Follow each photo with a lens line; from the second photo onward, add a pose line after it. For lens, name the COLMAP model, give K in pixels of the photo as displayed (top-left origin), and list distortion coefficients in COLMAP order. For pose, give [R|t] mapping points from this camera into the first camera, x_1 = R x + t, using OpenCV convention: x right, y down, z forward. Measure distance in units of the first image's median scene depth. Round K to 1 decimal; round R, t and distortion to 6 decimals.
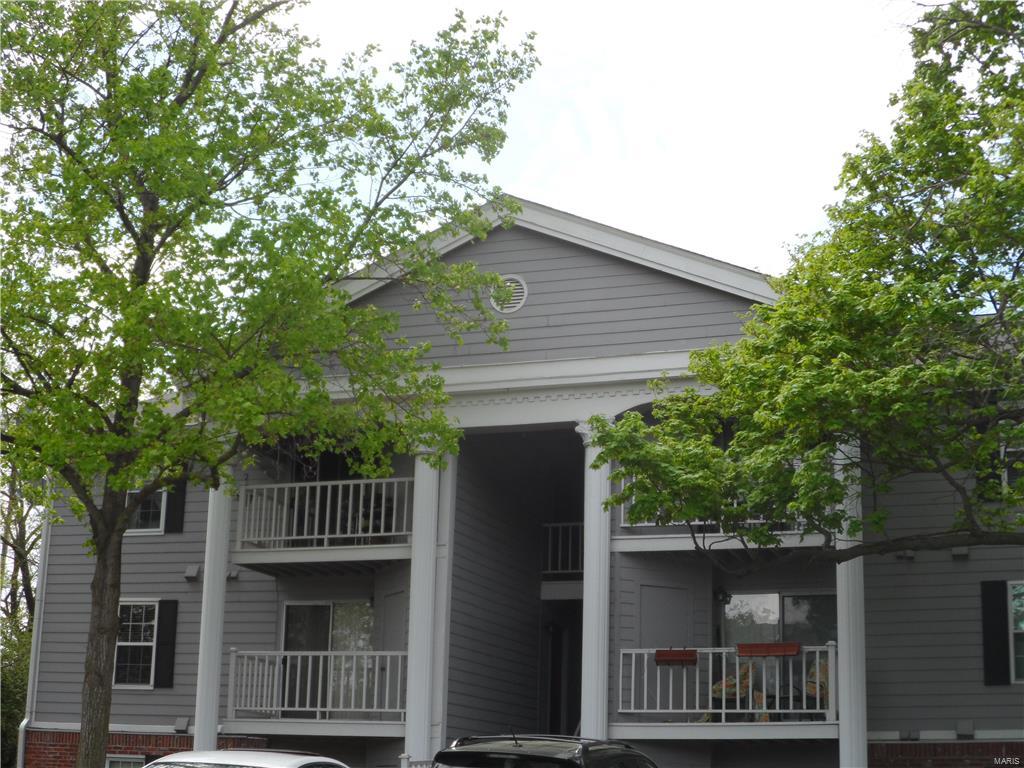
lens RADIAL K [[1574.0, 0, 512.0], [0, 1574.0, 384.0], [0, 0, 1]] dist [0.014359, -0.013661]
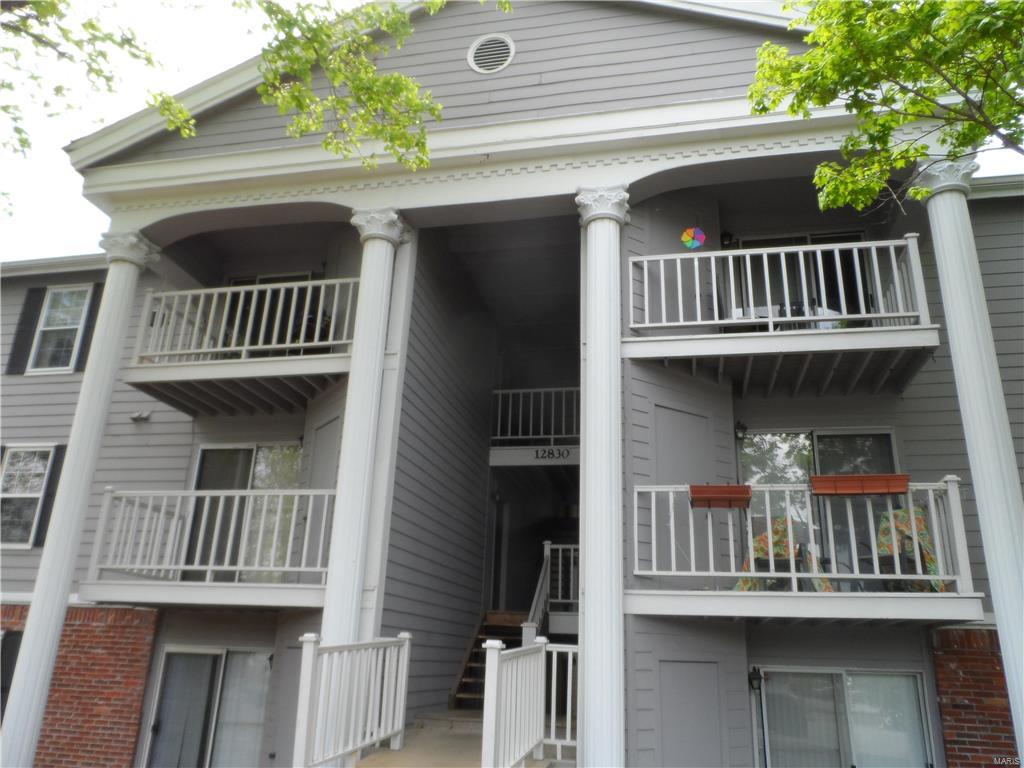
lens RADIAL K [[709.0, 0, 515.8], [0, 709.0, 382.6], [0, 0, 1]] dist [-0.108166, 0.283911]
pose [[0.990951, 0.051547, 0.123934, -0.025971], [-0.040811, 0.995314, -0.087664, 0.144316], [-0.127872, 0.081812, 0.988411, 0.651947]]
